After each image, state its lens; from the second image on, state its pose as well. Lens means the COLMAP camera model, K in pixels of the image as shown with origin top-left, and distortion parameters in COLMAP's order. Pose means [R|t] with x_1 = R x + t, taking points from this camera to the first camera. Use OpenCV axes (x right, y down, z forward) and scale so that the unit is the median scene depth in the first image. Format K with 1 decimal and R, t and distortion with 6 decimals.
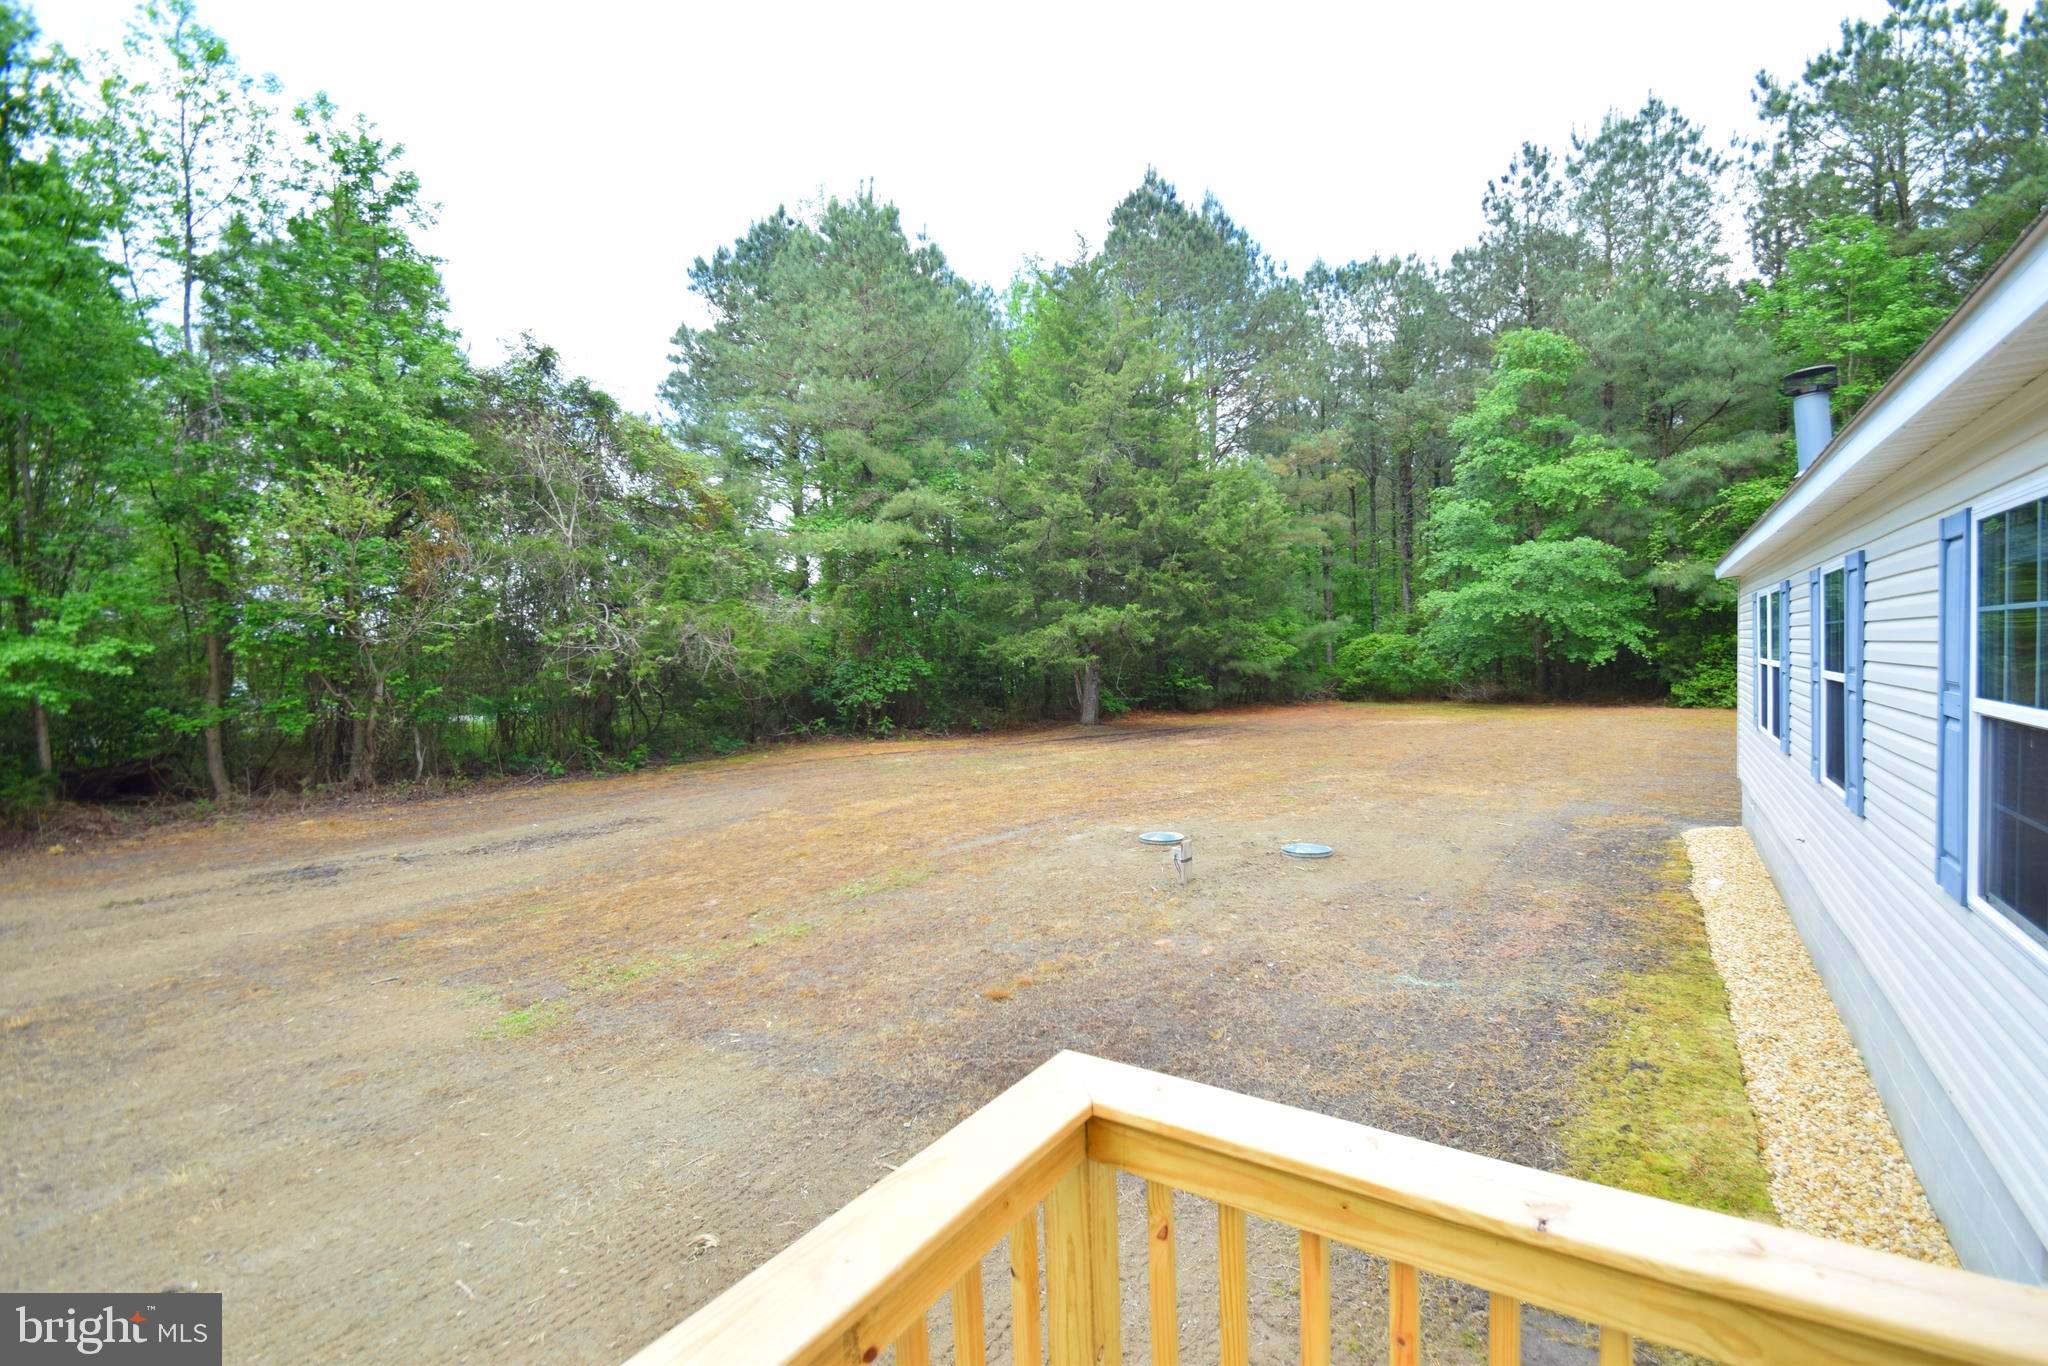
lens RADIAL K [[898.4, 0, 1026.2], [0, 898.4, 697.8], [0, 0, 1]] dist [0.011814, -0.017322]
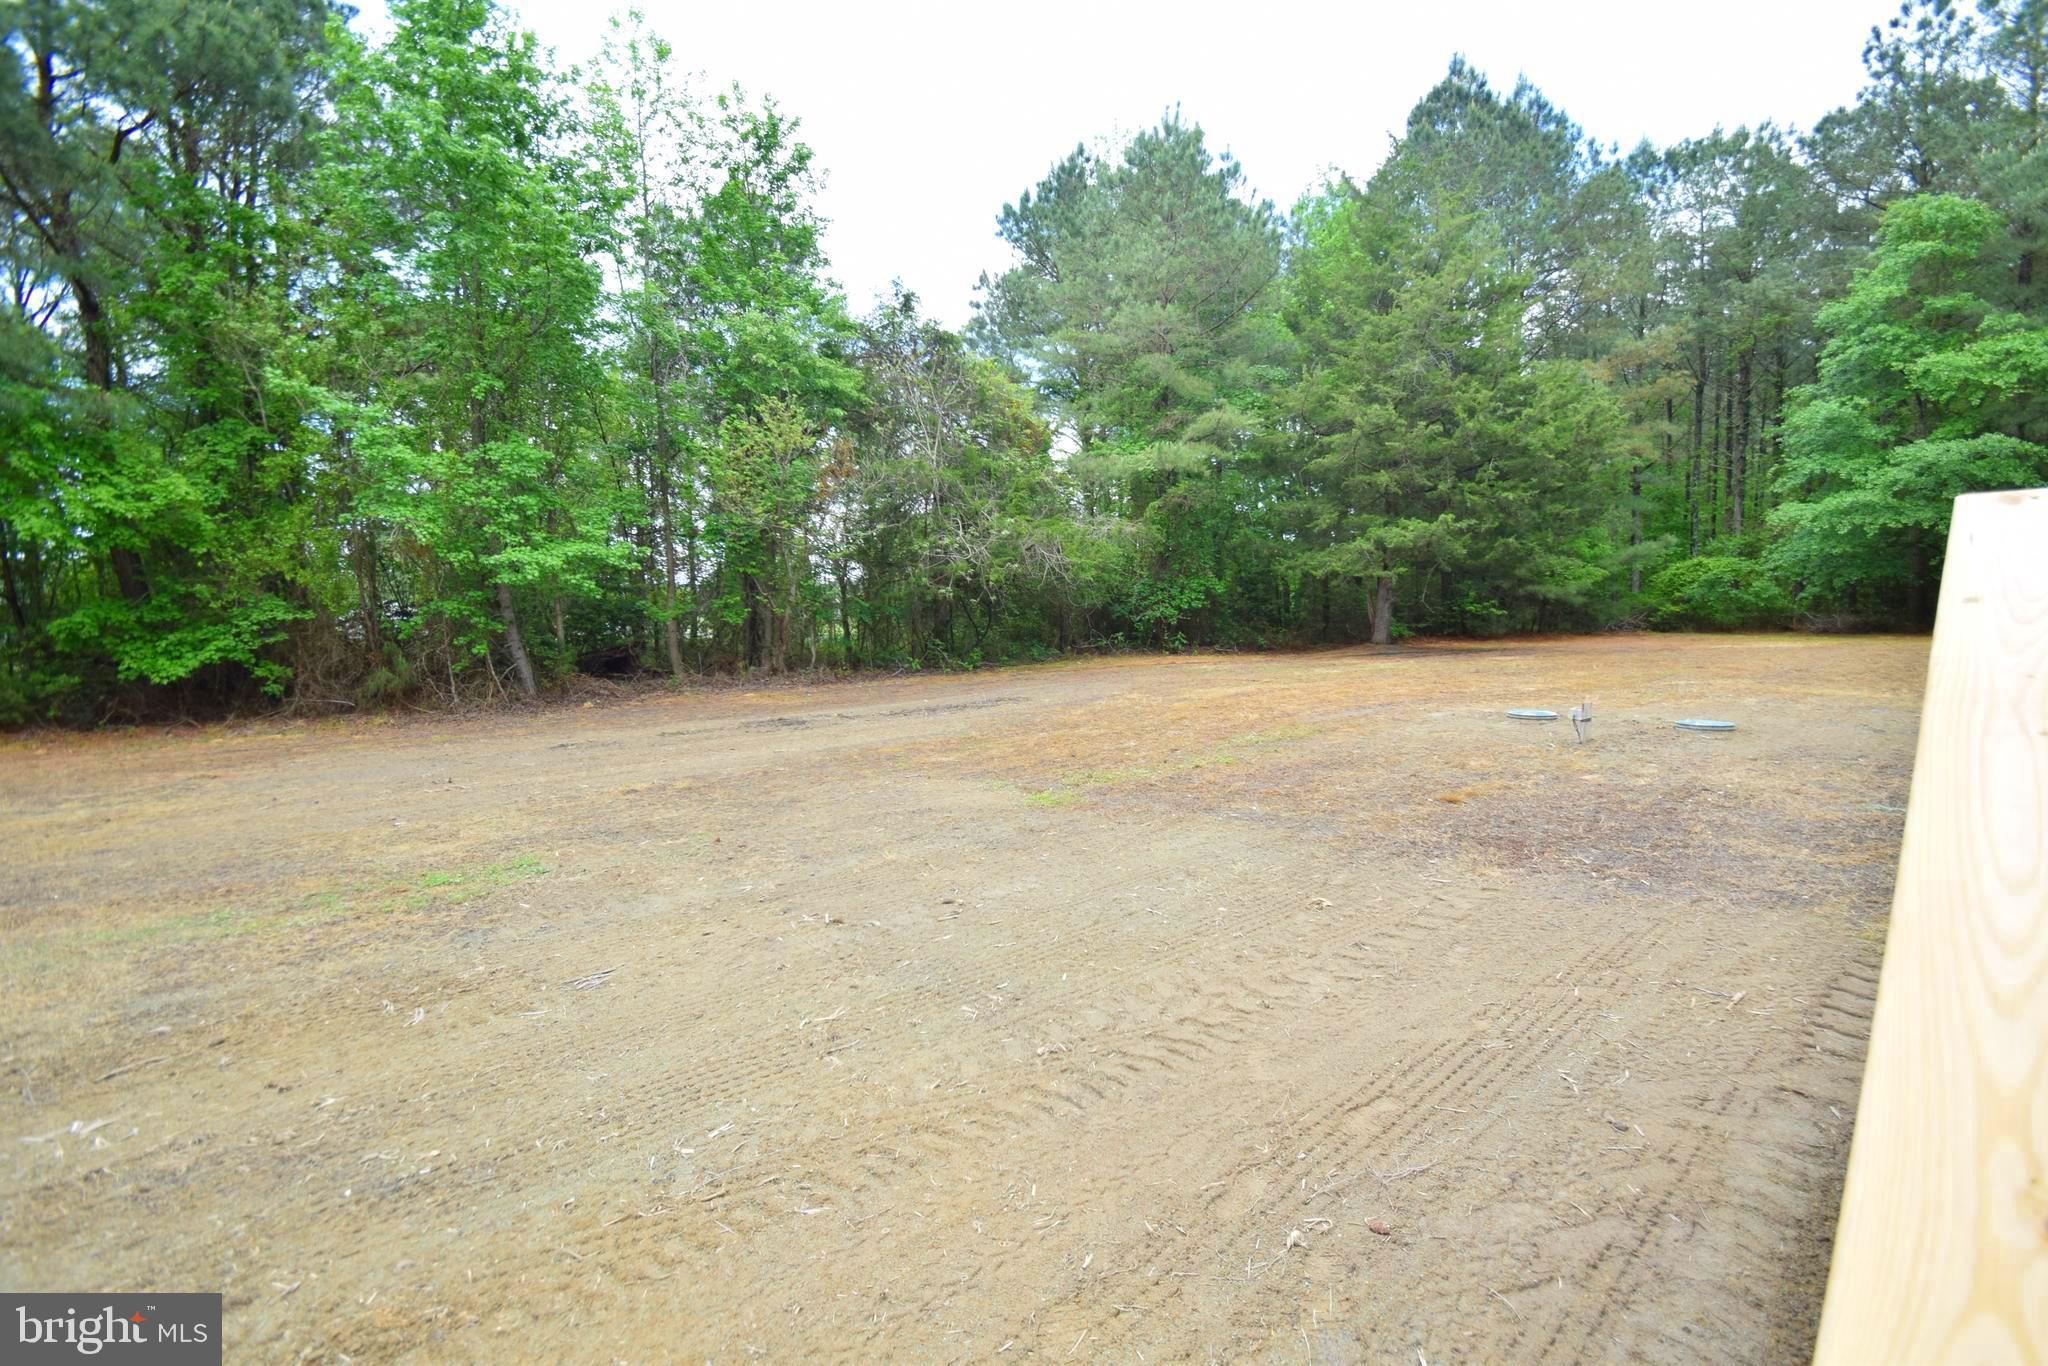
lens RADIAL K [[885.1, 0, 1033.9], [0, 885.1, 699.0], [0, 0, 1]] dist [0.012946, -0.015604]
pose [[0.970903, 0.025972, -0.238061, -0.089884], [-0.011485, 0.998008, 0.062037, 0.045060], [0.239198, -0.057498, 0.969267, -0.065460]]
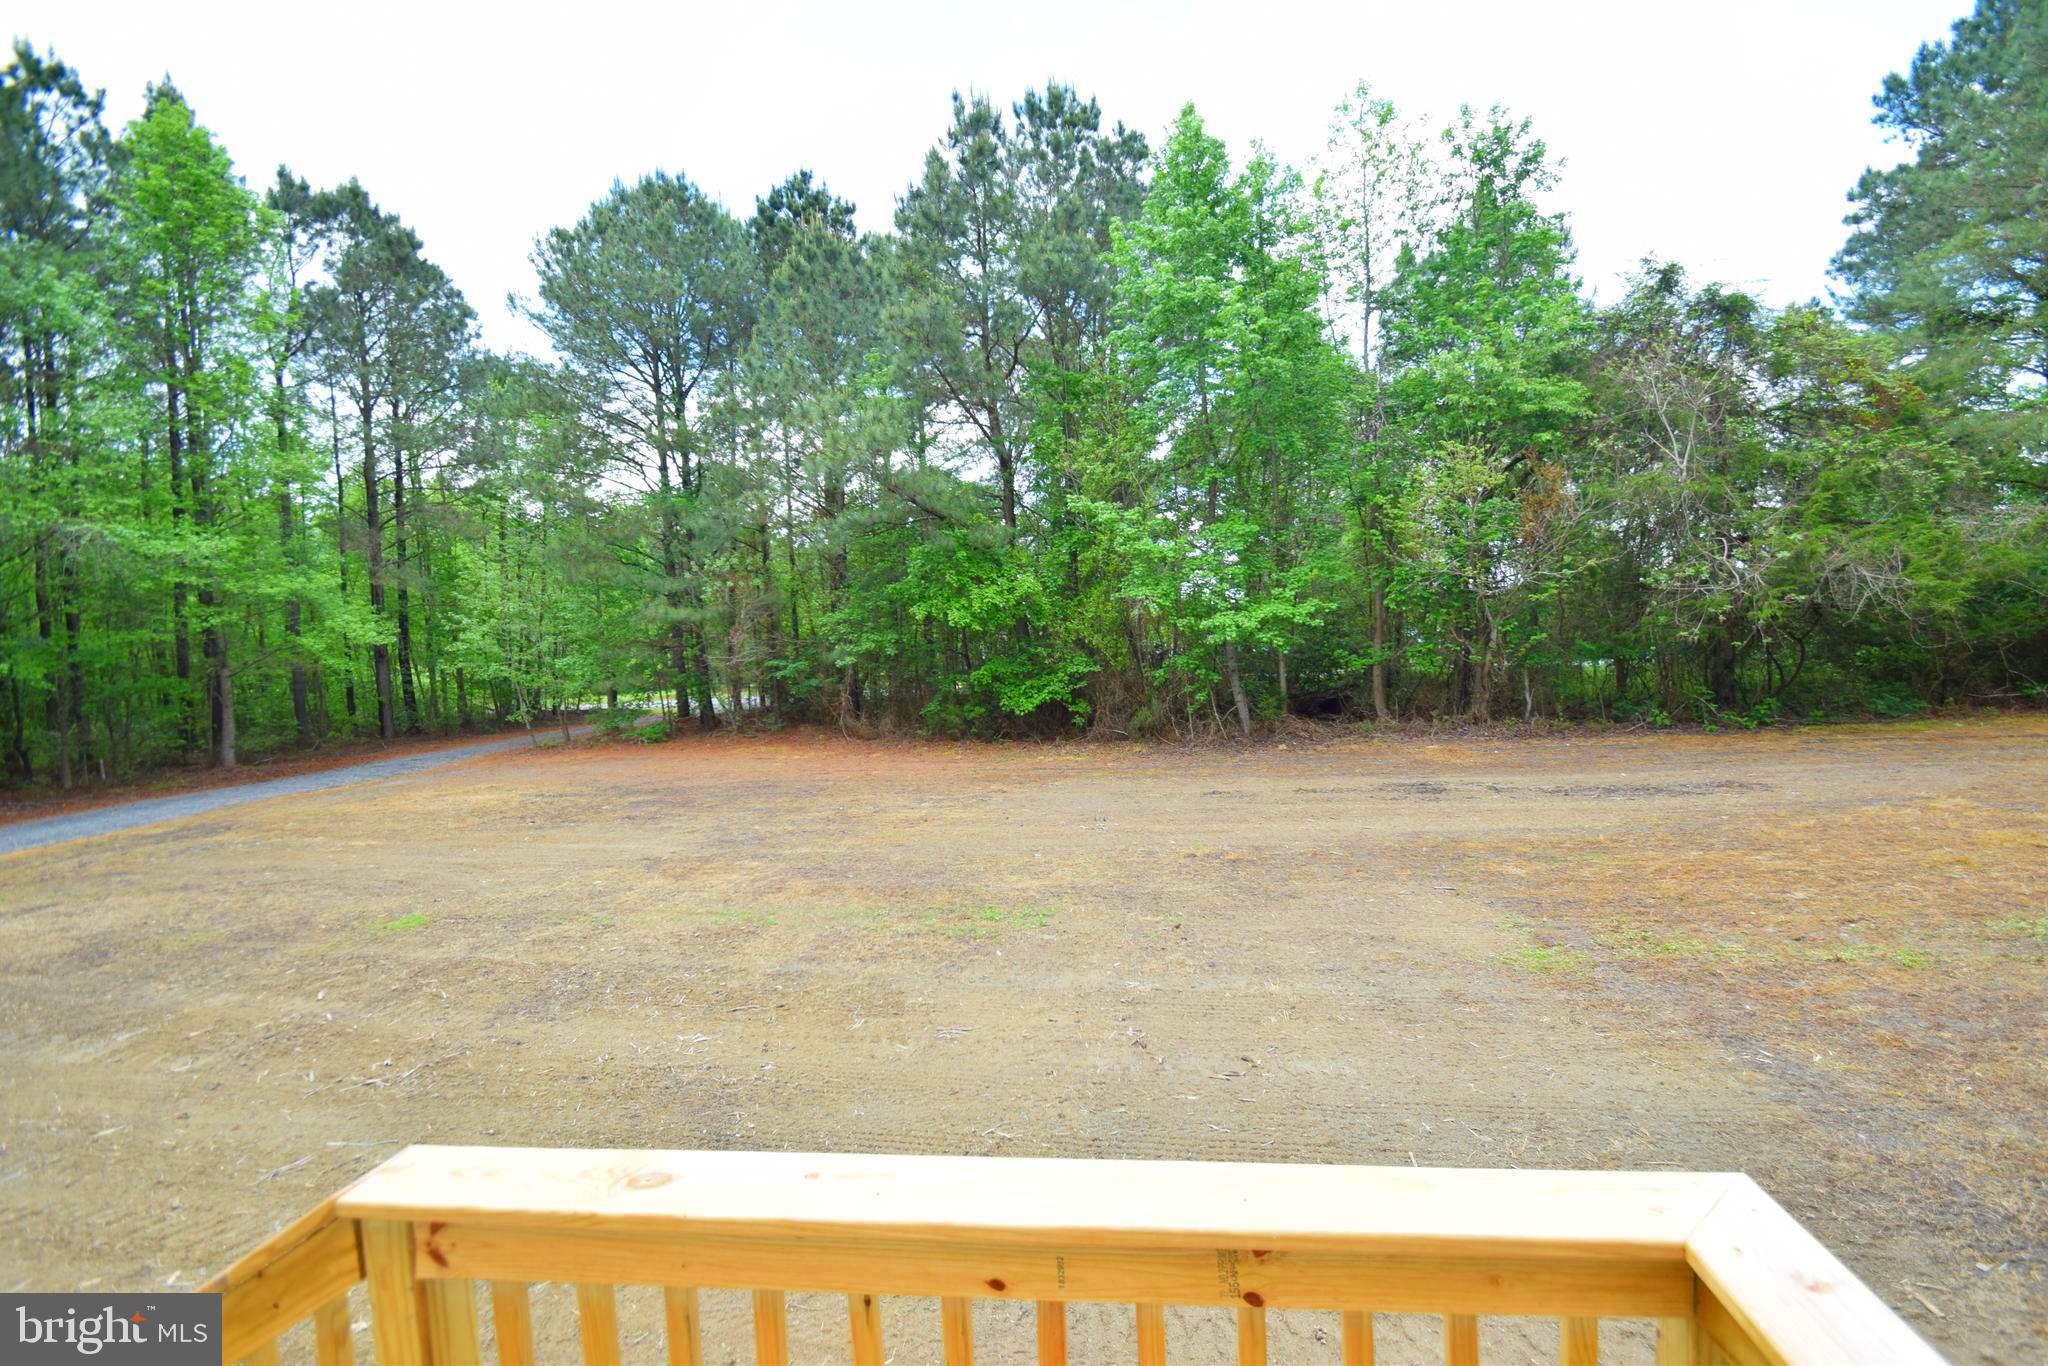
lens RADIAL K [[904.1, 0, 1083.6], [0, 904.1, 693.0], [0, 0, 1]] dist [0.019646, -0.017905]
pose [[0.465527, 0.053838, -0.883395, 0.032704], [-0.004330, 0.998275, 0.058557, -0.001289], [0.885023, -0.023435, 0.464957, 0.018343]]
